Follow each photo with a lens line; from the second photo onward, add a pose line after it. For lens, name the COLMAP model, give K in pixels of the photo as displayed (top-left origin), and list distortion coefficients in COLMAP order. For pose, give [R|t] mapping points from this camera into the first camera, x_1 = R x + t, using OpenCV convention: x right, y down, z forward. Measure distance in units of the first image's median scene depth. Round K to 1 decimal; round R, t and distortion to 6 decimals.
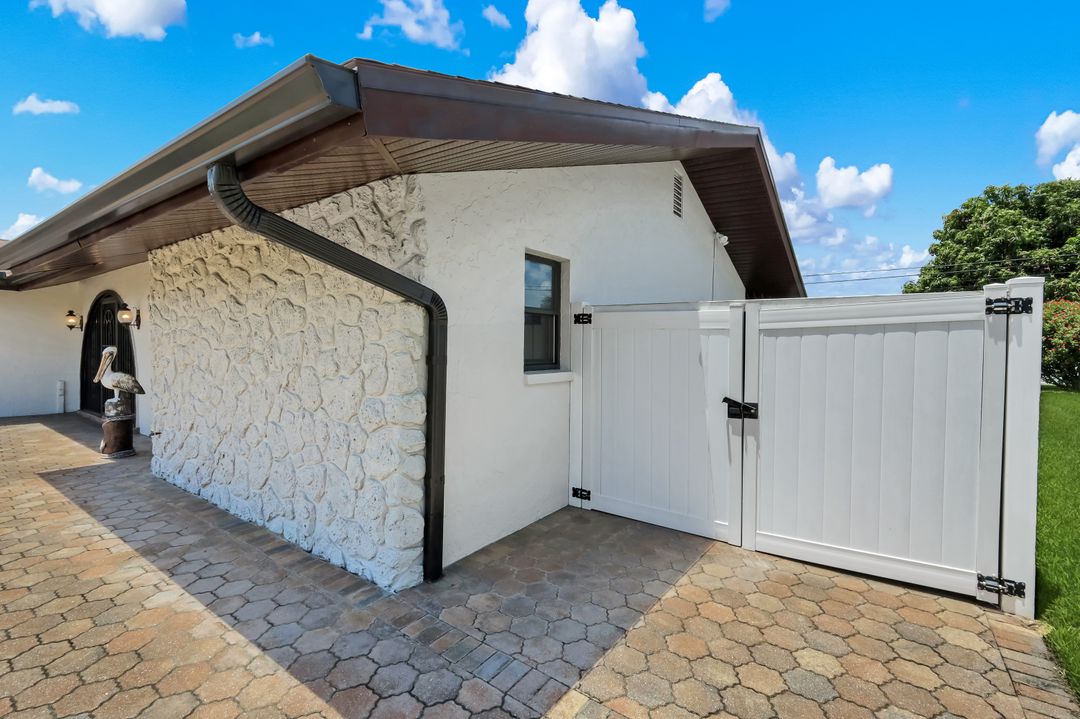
lens RADIAL K [[443.0, 0, 538.2], [0, 443.0, 350.4], [0, 0, 1]] dist [0.008425, 0.000134]
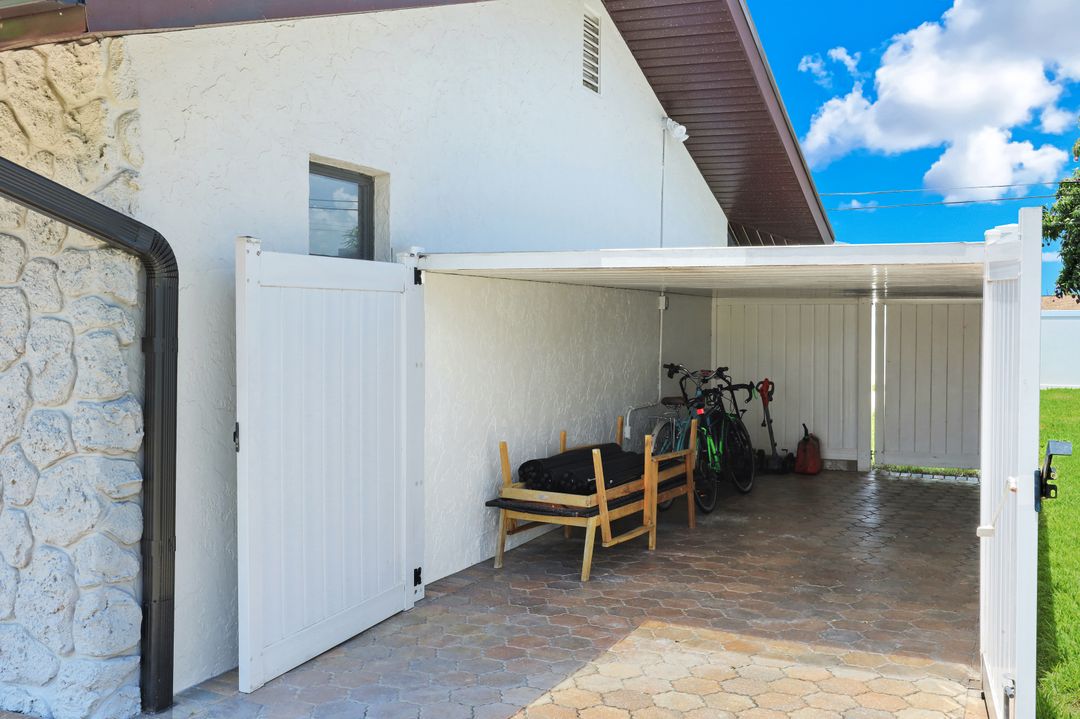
lens RADIAL K [[1063.8, 0, 540.0], [0, 1063.8, 359.5], [0, 0, 1]] dist [-0.000948, 0.010241]
pose [[0.984022, -0.008644, 0.177839, 0.021368], [0.006183, 0.999877, 0.014388, 0.024306], [-0.177941, -0.013059, 0.983954, -0.516840]]
